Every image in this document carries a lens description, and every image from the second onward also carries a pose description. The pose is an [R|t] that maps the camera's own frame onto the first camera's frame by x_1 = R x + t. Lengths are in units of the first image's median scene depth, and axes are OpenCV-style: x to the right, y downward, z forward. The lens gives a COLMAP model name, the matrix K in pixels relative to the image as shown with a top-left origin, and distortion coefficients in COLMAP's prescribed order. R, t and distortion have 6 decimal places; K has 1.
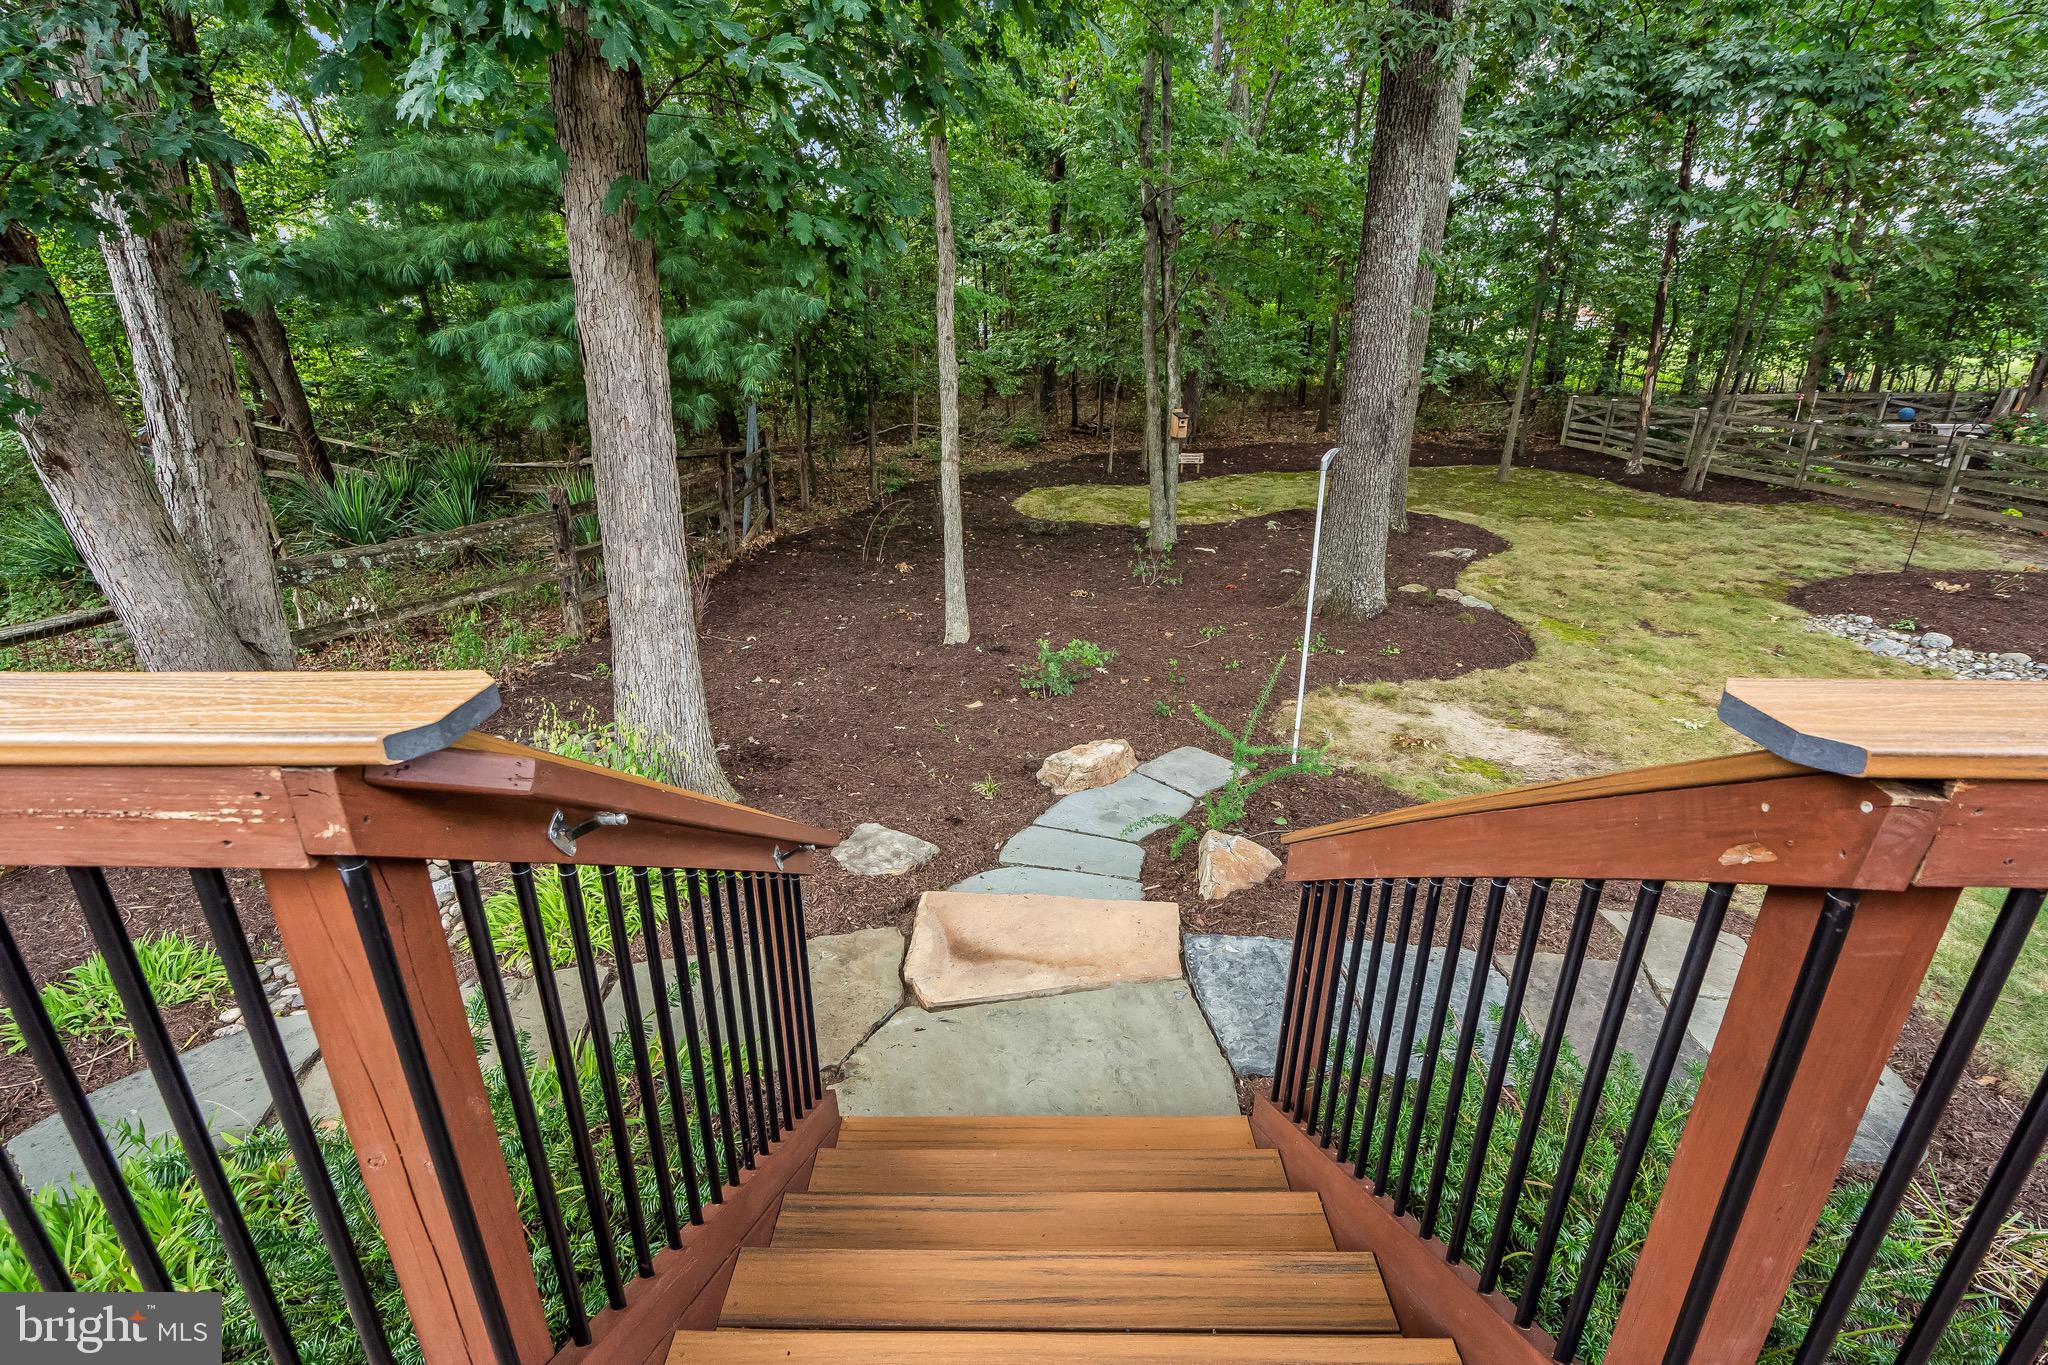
lens RADIAL K [[923.4, 0, 1024.0], [0, 923.4, 682.5], [0, 0, 1]] dist [-0.009542, 0.000662]
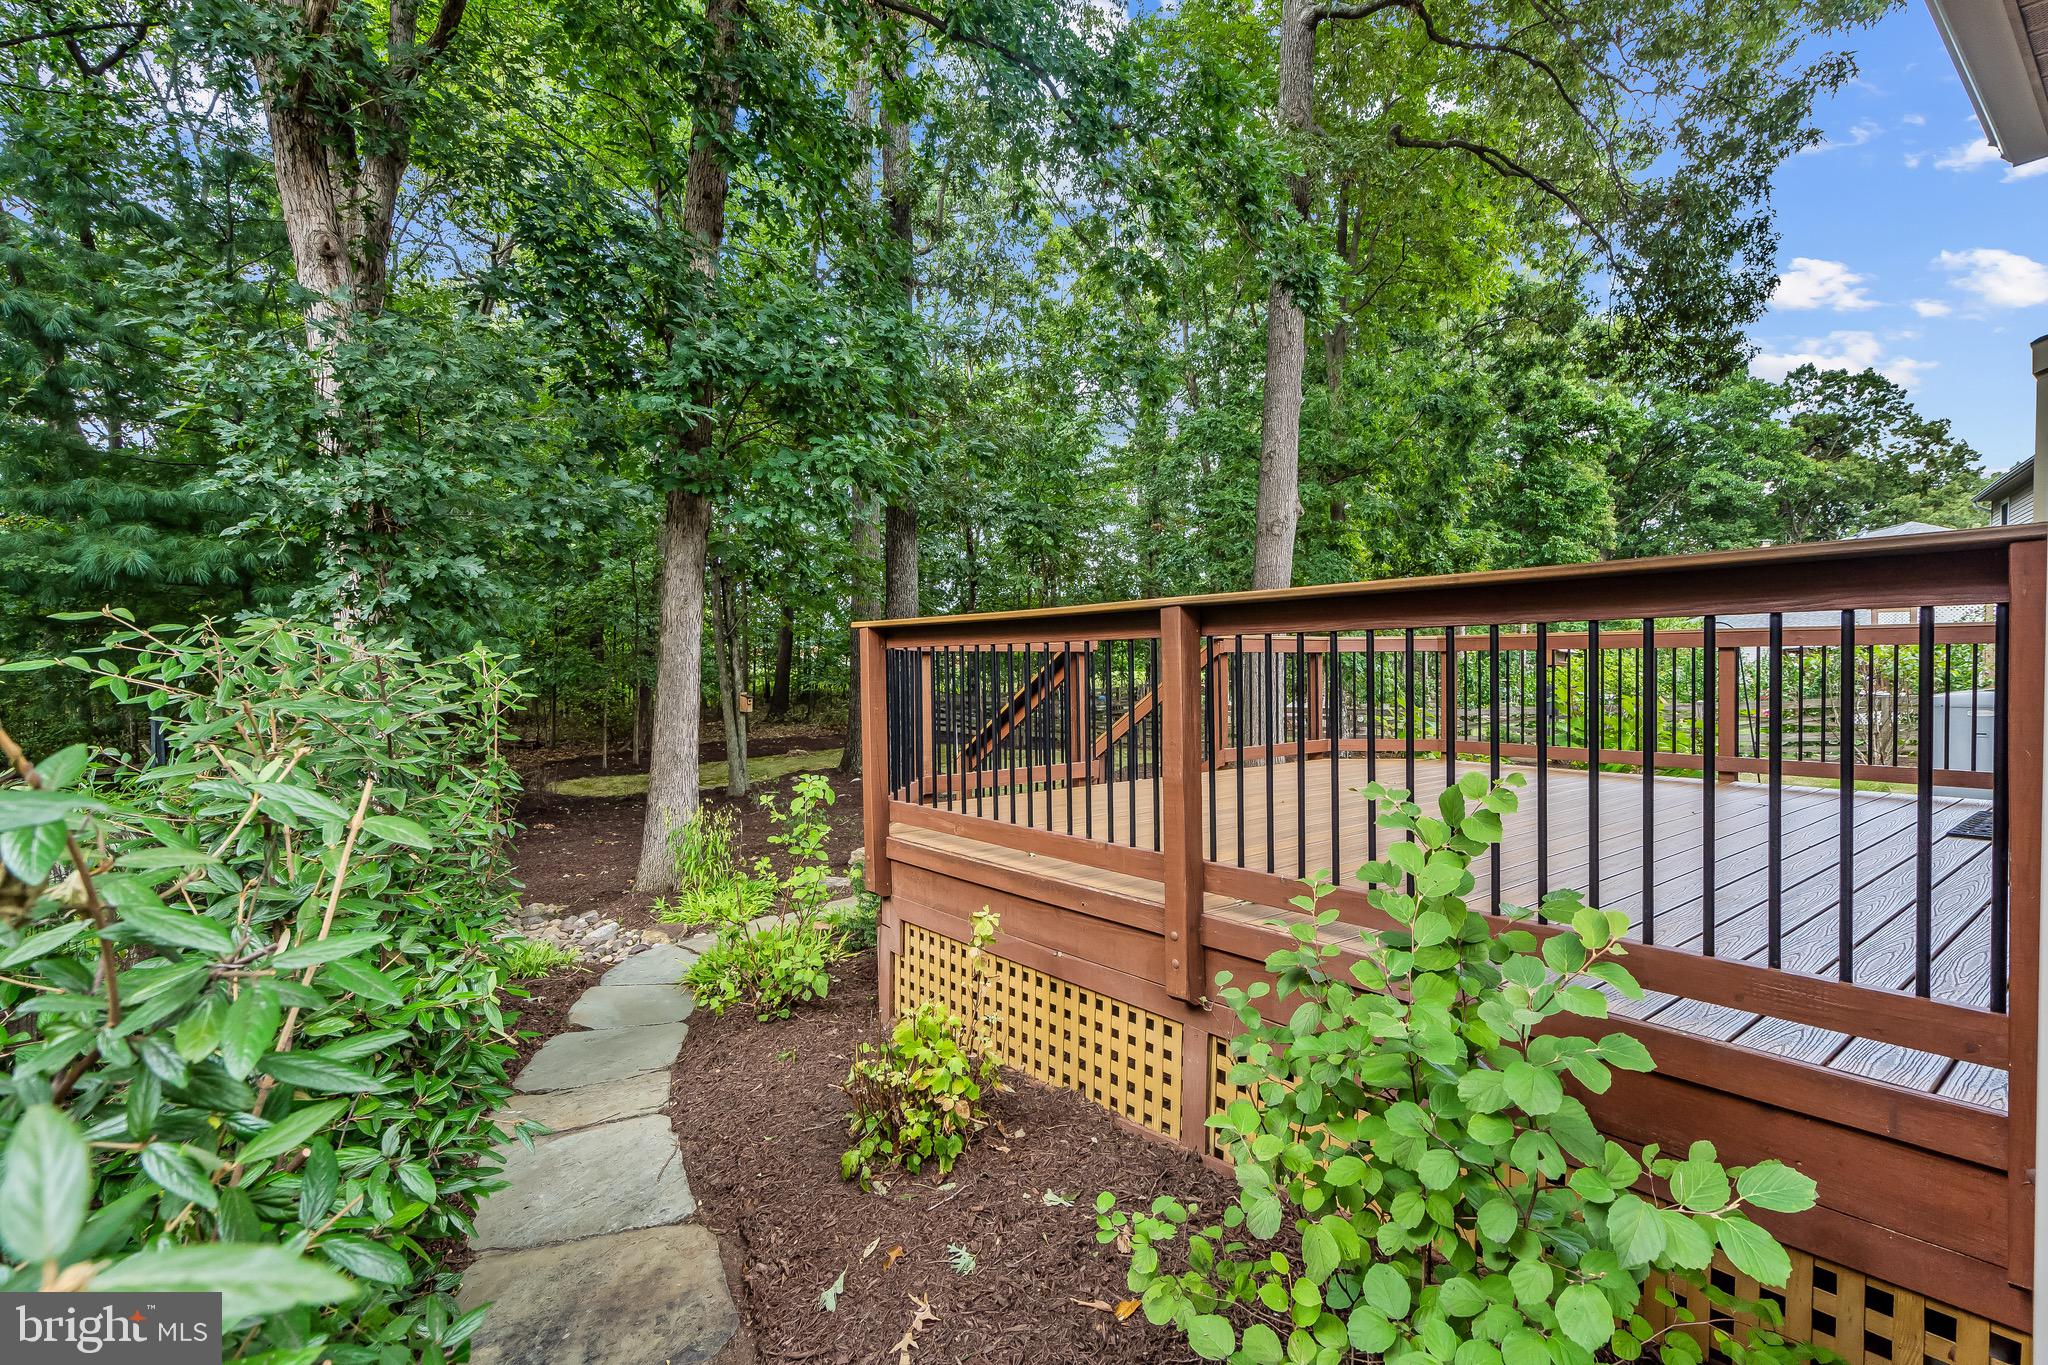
lens RADIAL K [[992.9, 0, 1024.0], [0, 992.9, 682.5], [0, 0, 1]] dist [-0.001456, -0.000053]
pose [[0.777347, -0.019015, 0.628784, -0.511084], [0.232844, 0.937249, -0.259514, 0.206063], [-0.584393, 0.348142, 0.732996, -0.415933]]
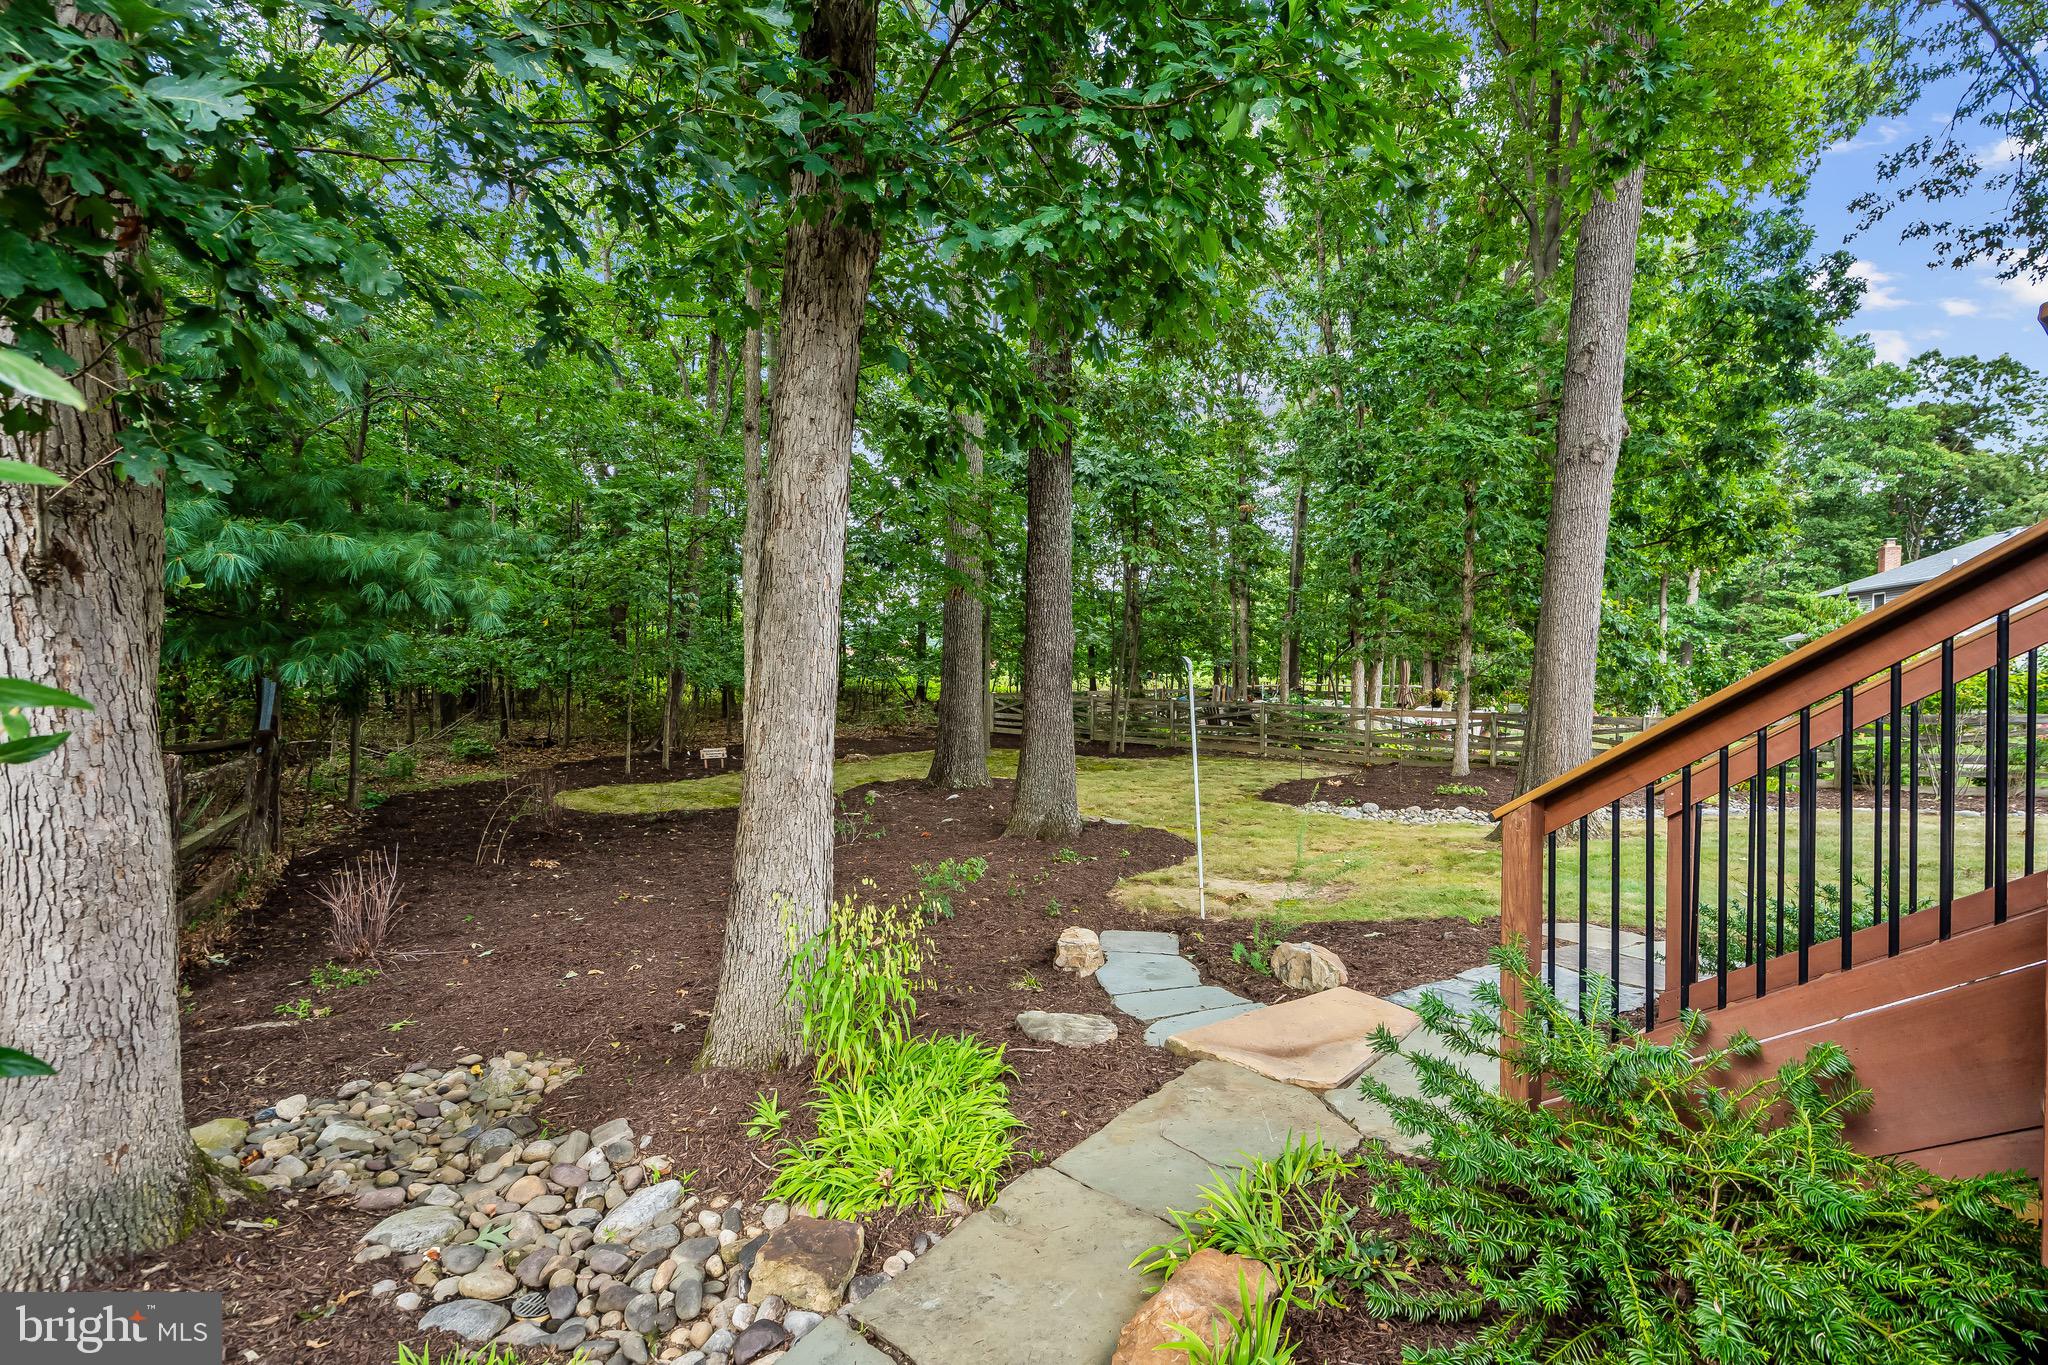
lens RADIAL K [[961.6, 0, 1024.0], [0, 961.6, 682.5], [0, 0, 1]] dist [0.000126, 0.000016]
pose [[0.780118, -0.004893, 0.625613, -0.371765], [0.217971, 0.939442, -0.264456, 0.046709], [-0.586433, 0.342672, 0.733943, 0.089264]]
